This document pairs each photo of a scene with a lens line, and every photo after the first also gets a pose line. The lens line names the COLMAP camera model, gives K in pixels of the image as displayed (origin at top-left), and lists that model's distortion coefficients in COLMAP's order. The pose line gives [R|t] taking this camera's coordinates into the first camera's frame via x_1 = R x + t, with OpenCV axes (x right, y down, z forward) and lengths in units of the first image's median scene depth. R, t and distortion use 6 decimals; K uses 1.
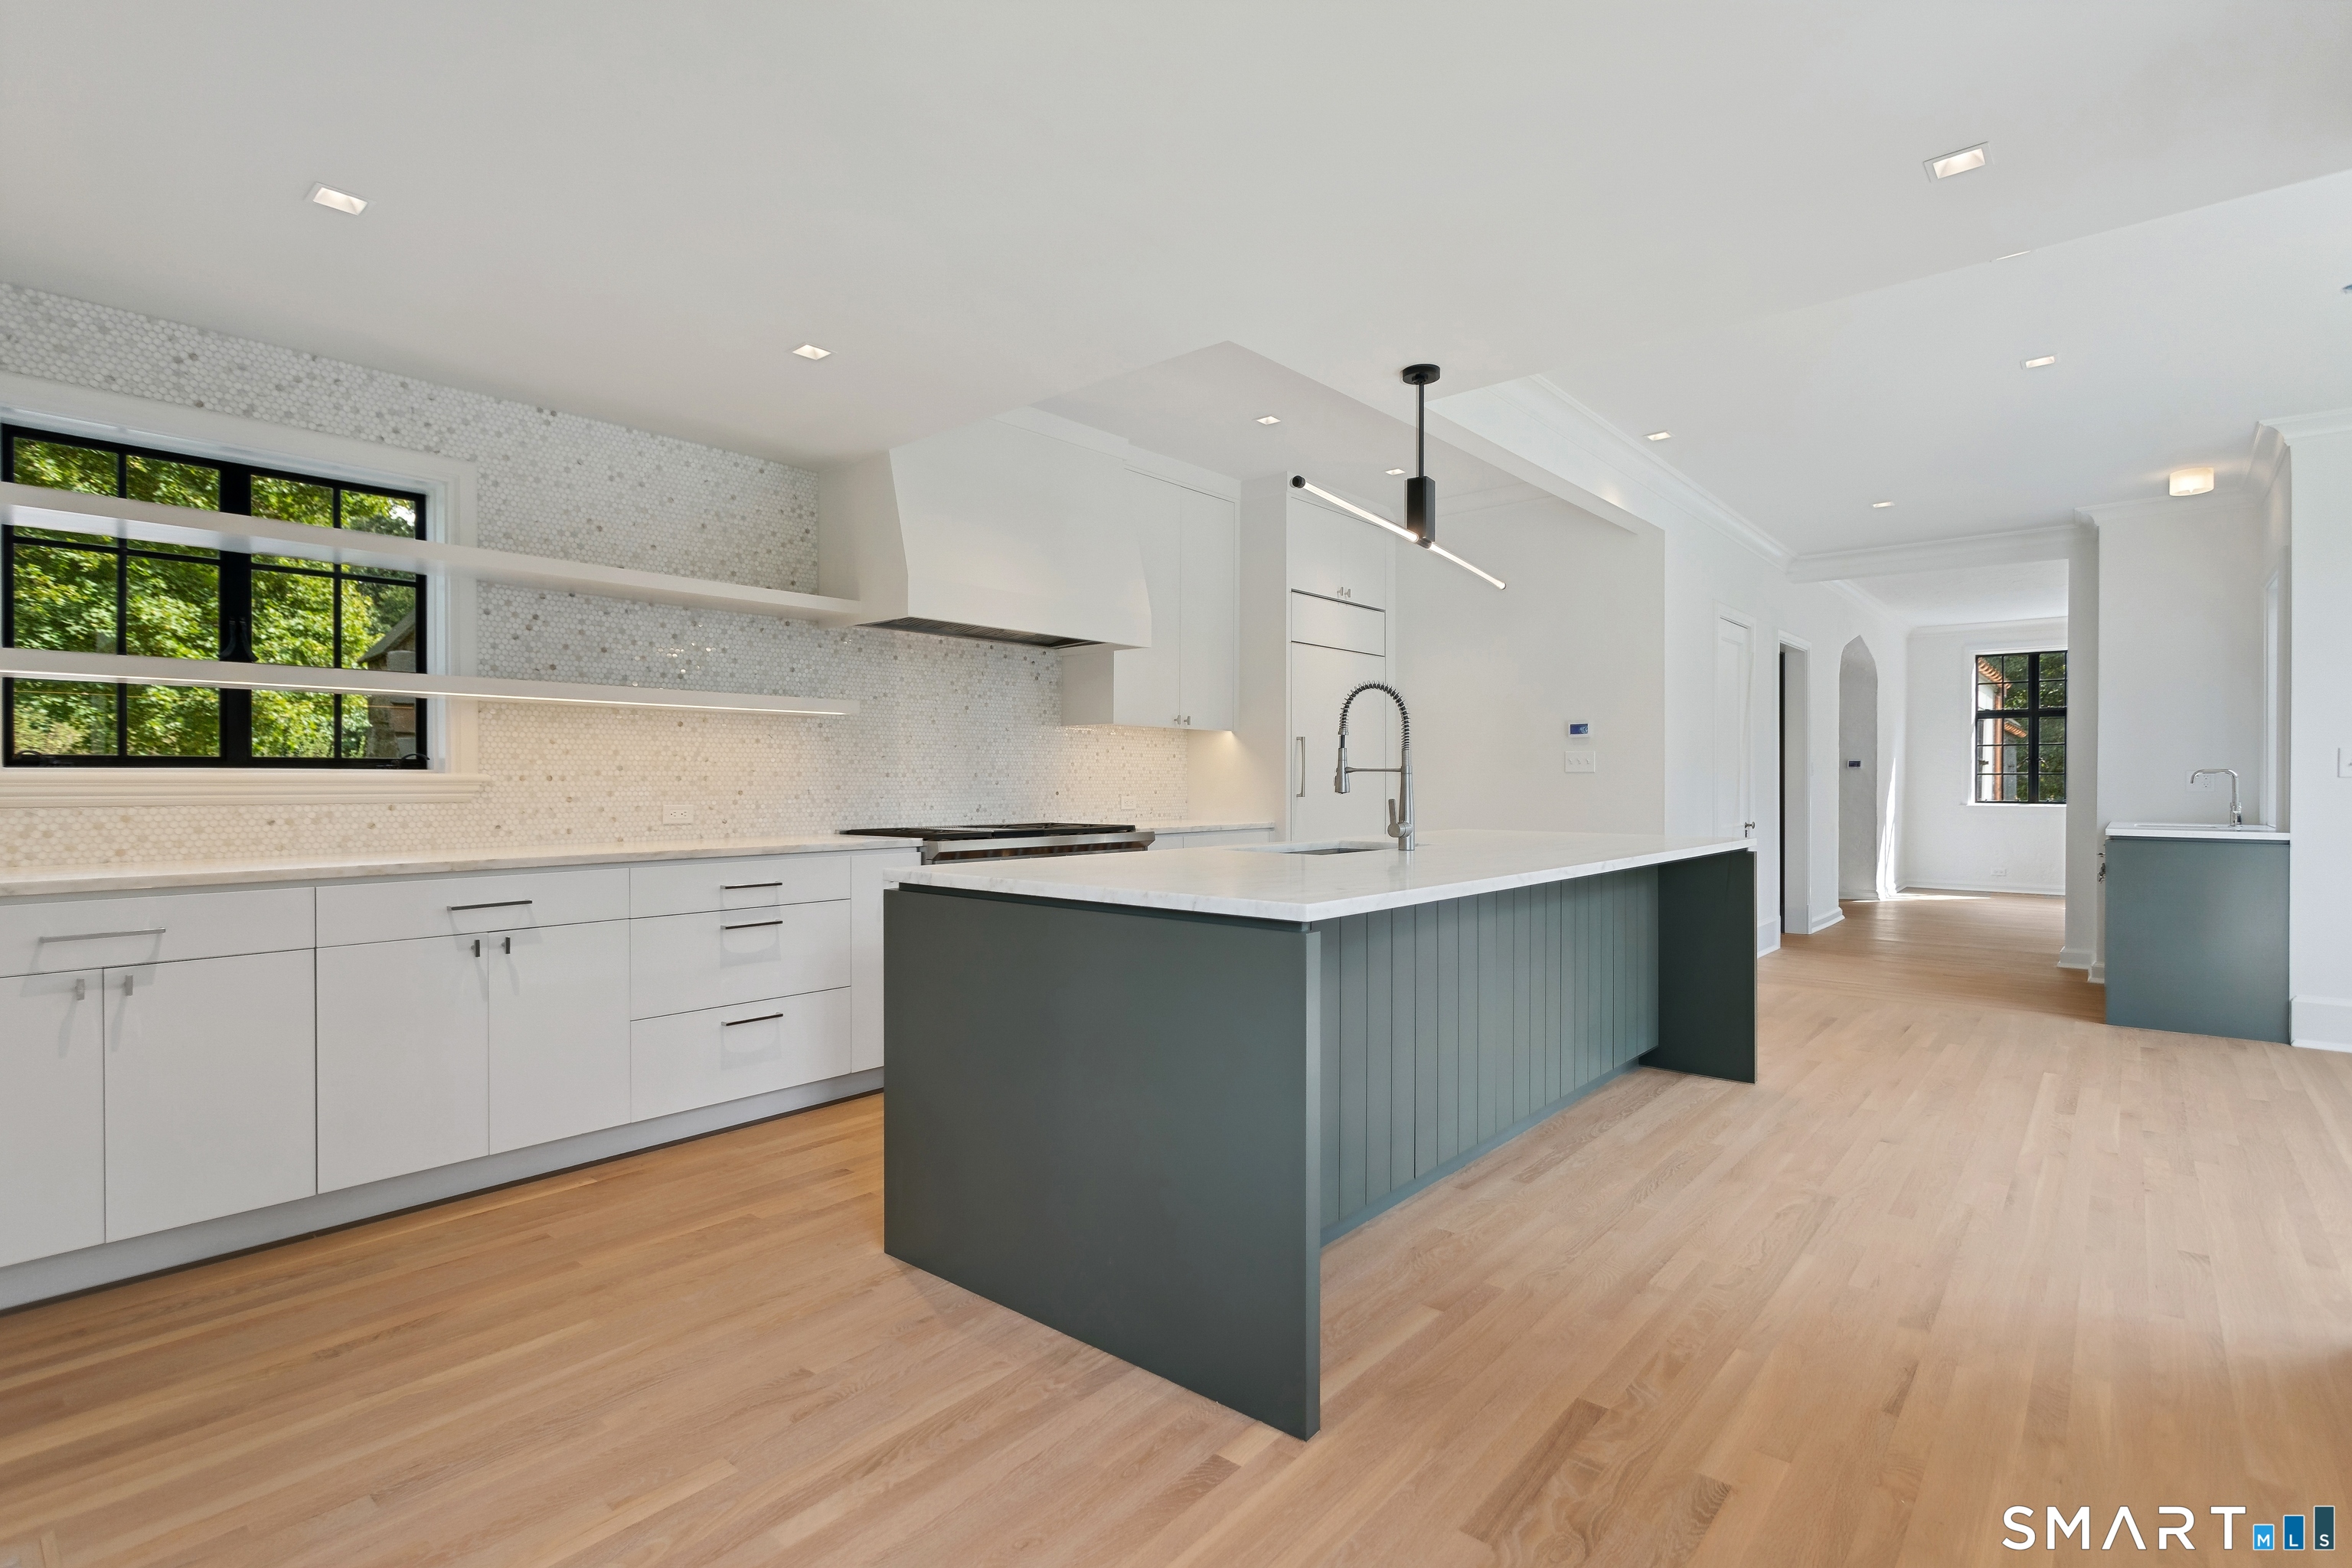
lens RADIAL K [[1122.6, 0, 1176.8], [0, 1122.6, 783.2], [0, 0, 1]] dist [0.001701, 0.000526]
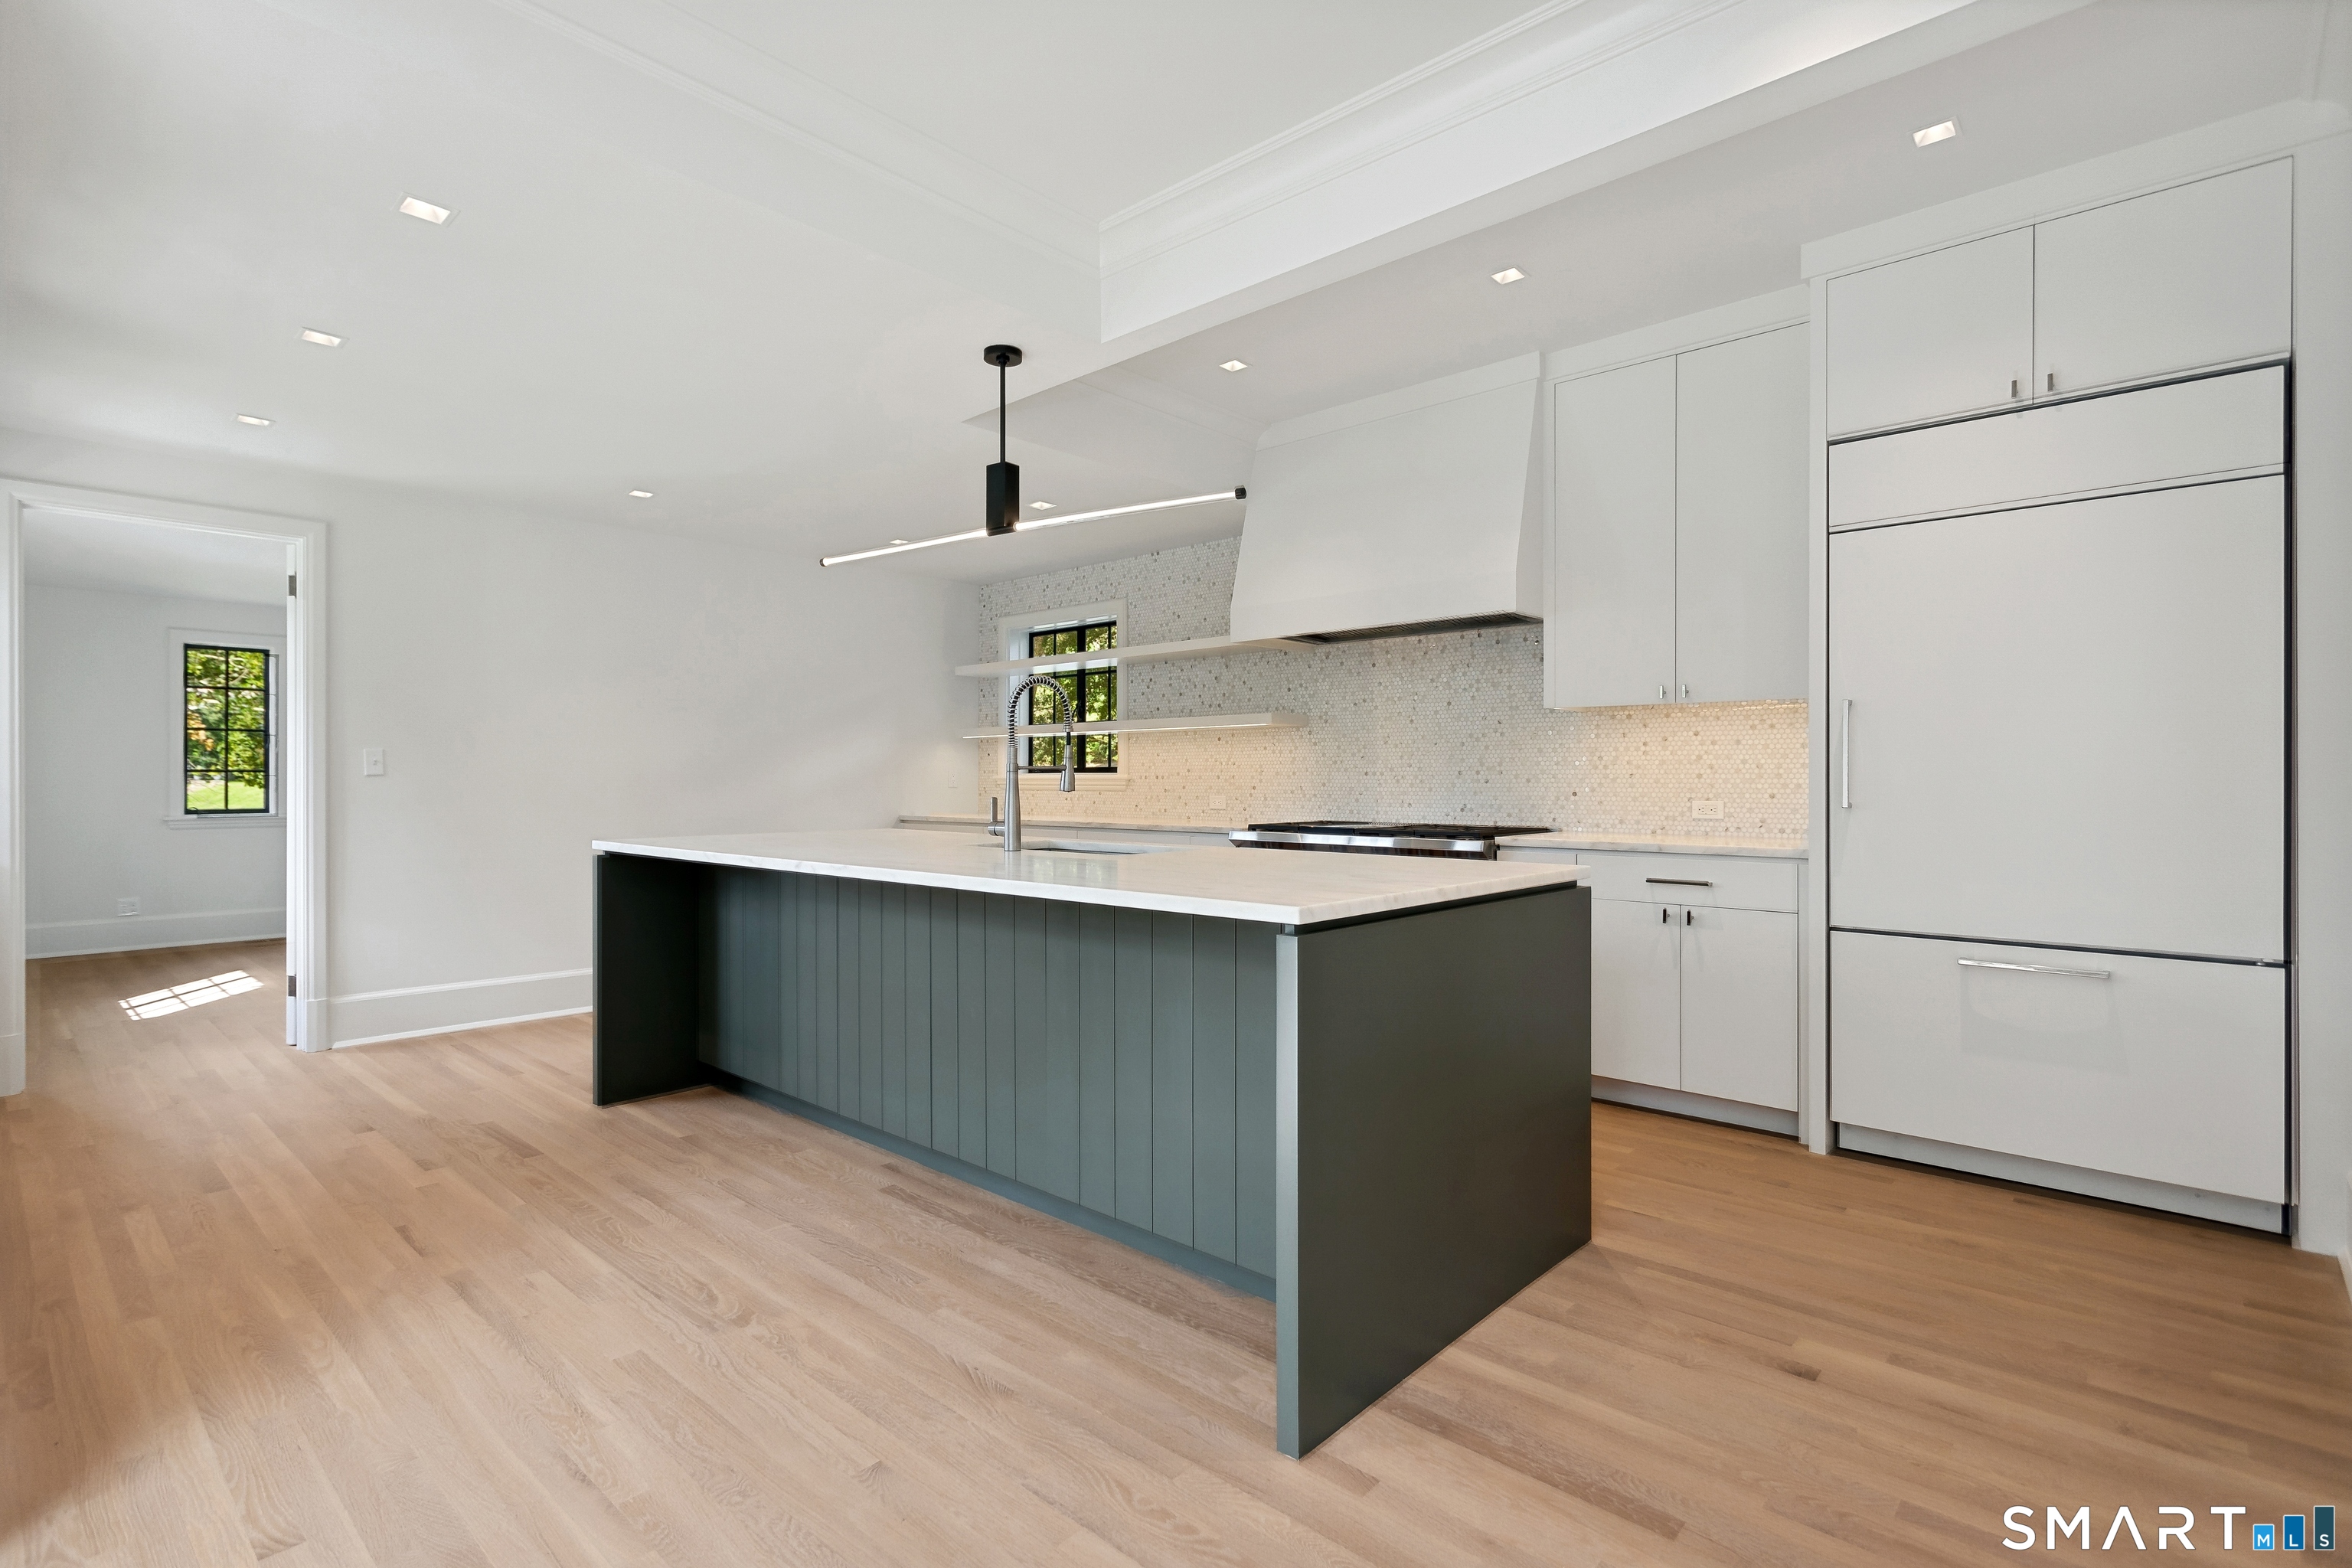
lens RADIAL K [[1122.6, 0, 1164.6], [0, 1122.6, 785.2], [0, 0, 1]] dist [0.001701, 0.000526]
pose [[-0.042523, 0.006460, -0.999075, 1.045557], [-0.001340, 0.999978, 0.006523, -0.003552], [0.999095, 0.001616, -0.042513, 1.053945]]
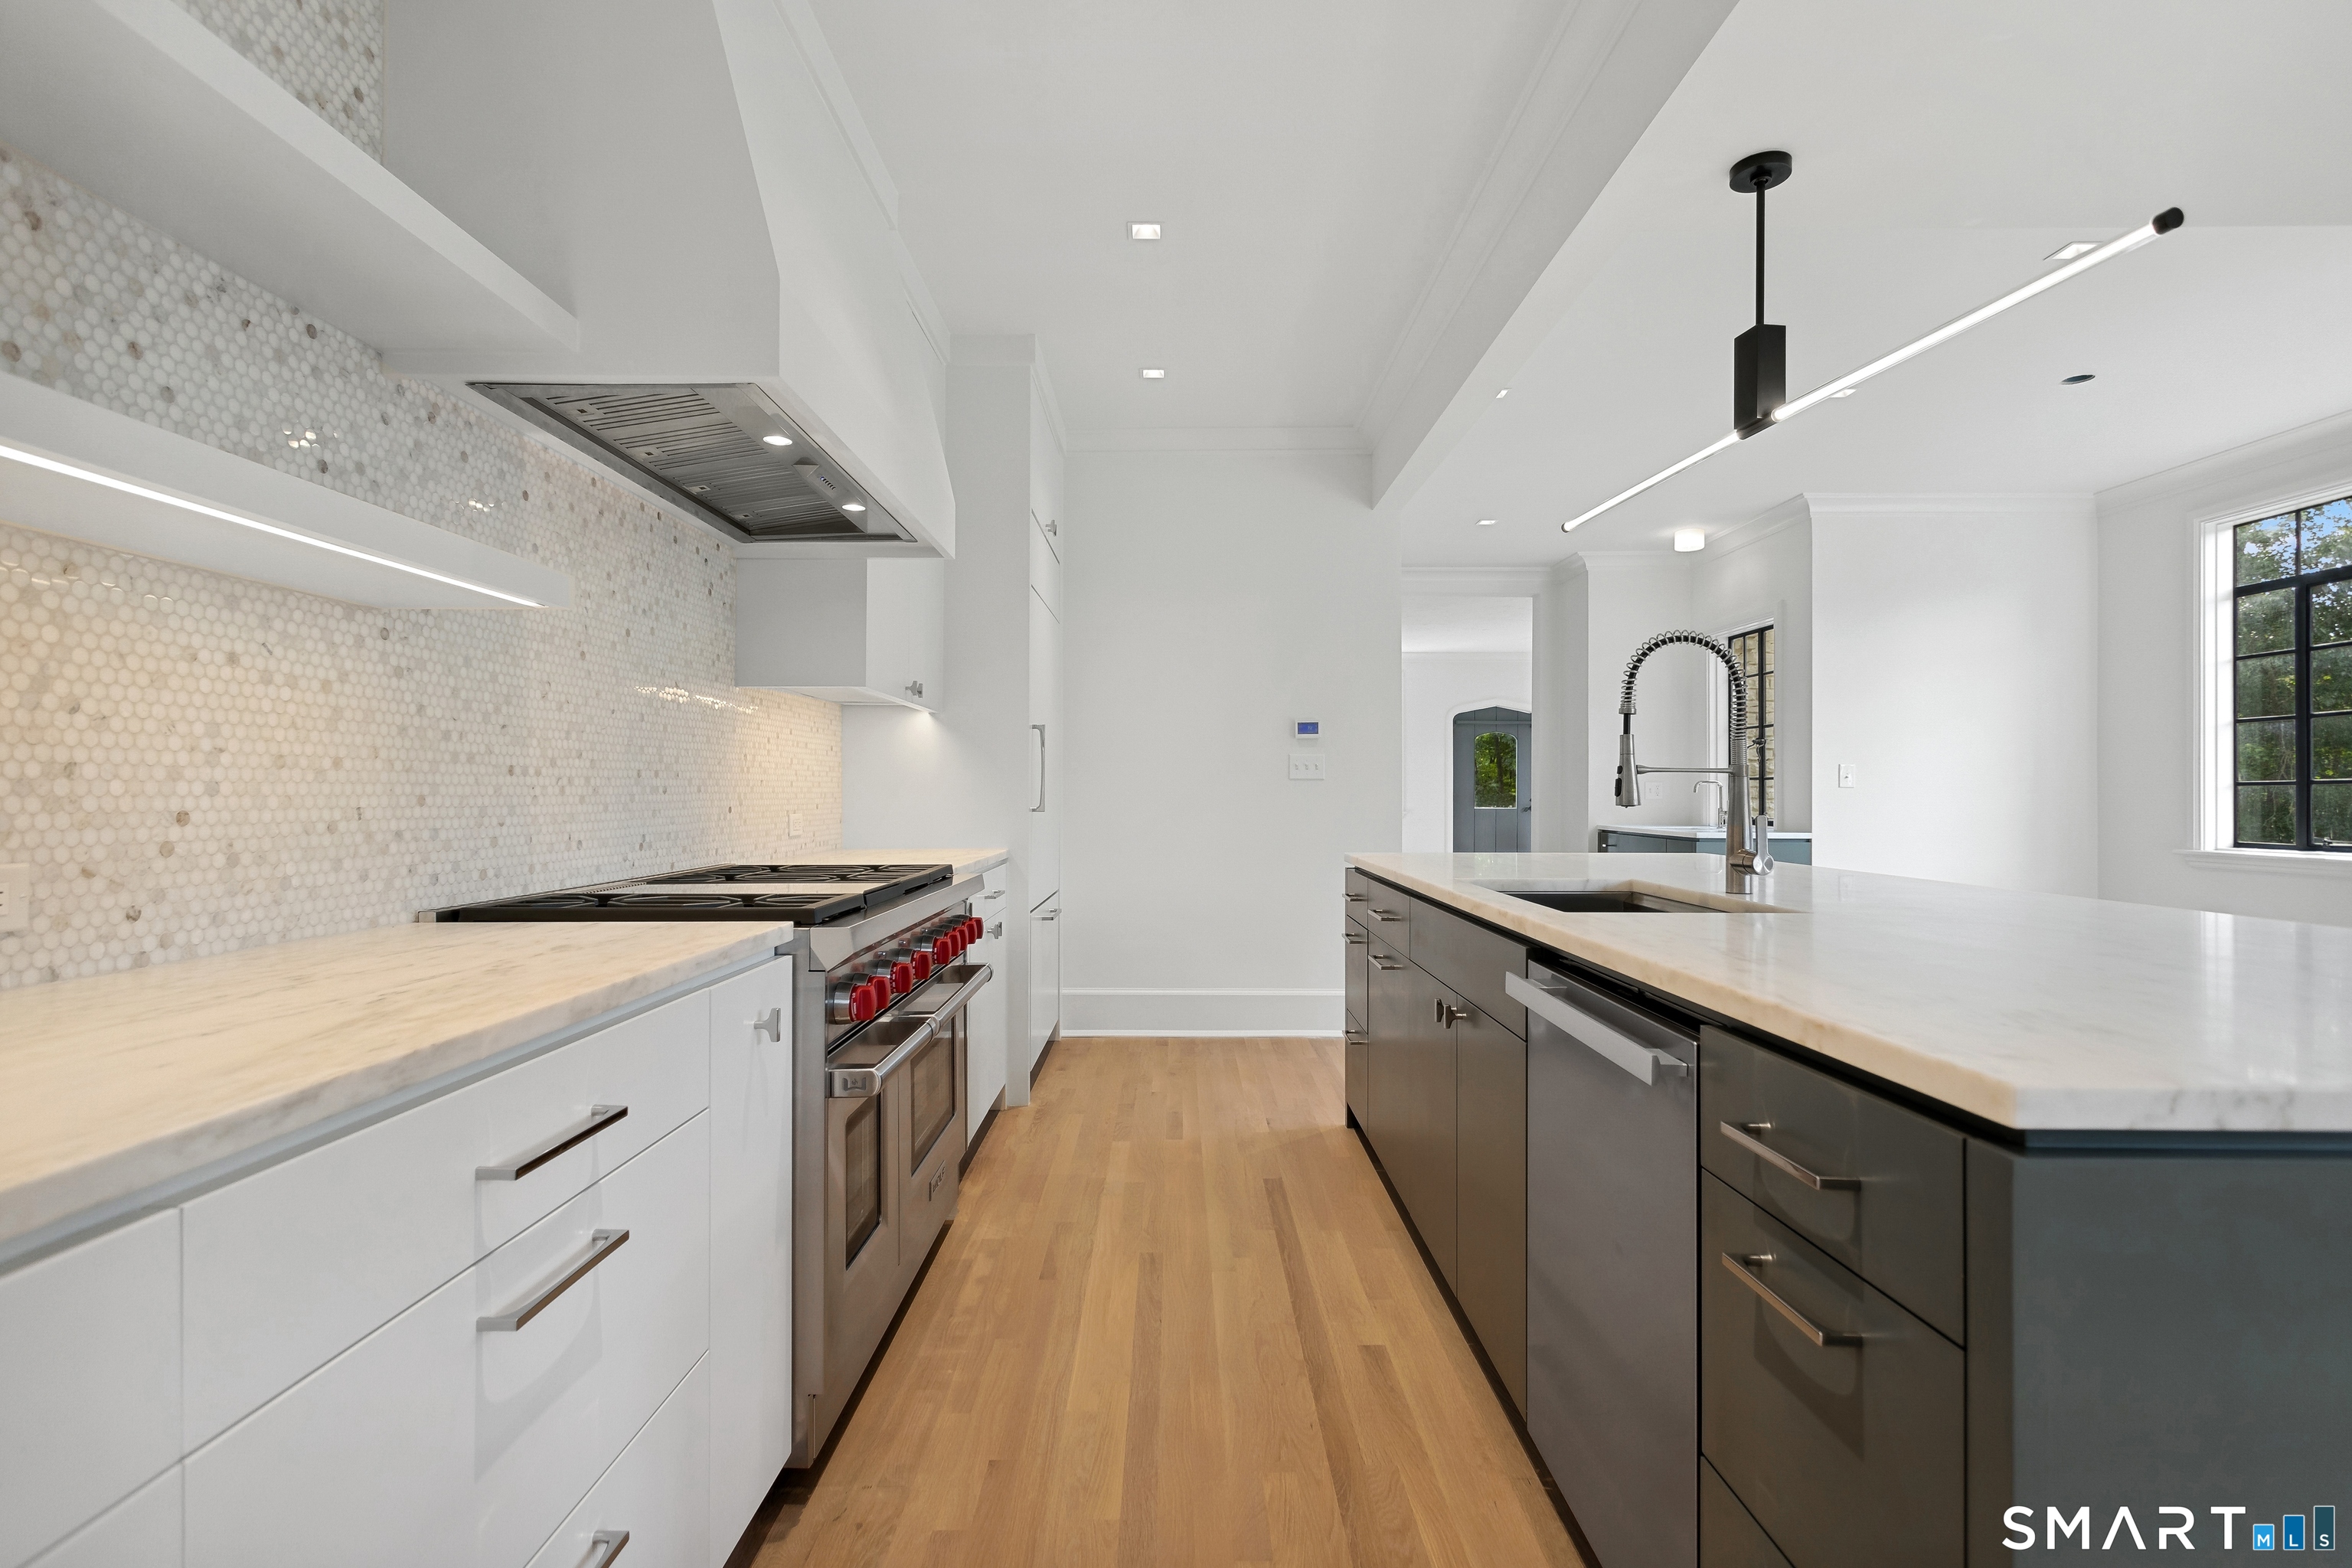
lens RADIAL K [[1122.6, 0, 1174.7], [0, 1122.6, 781.5], [0, 0, 1]] dist [0.001701, 0.000526]
pose [[0.762903, 0.006809, 0.646477, -0.420845], [0.000083, 0.999943, -0.010630, 0.001731], [-0.646513, 0.008163, 0.762859, 0.644145]]
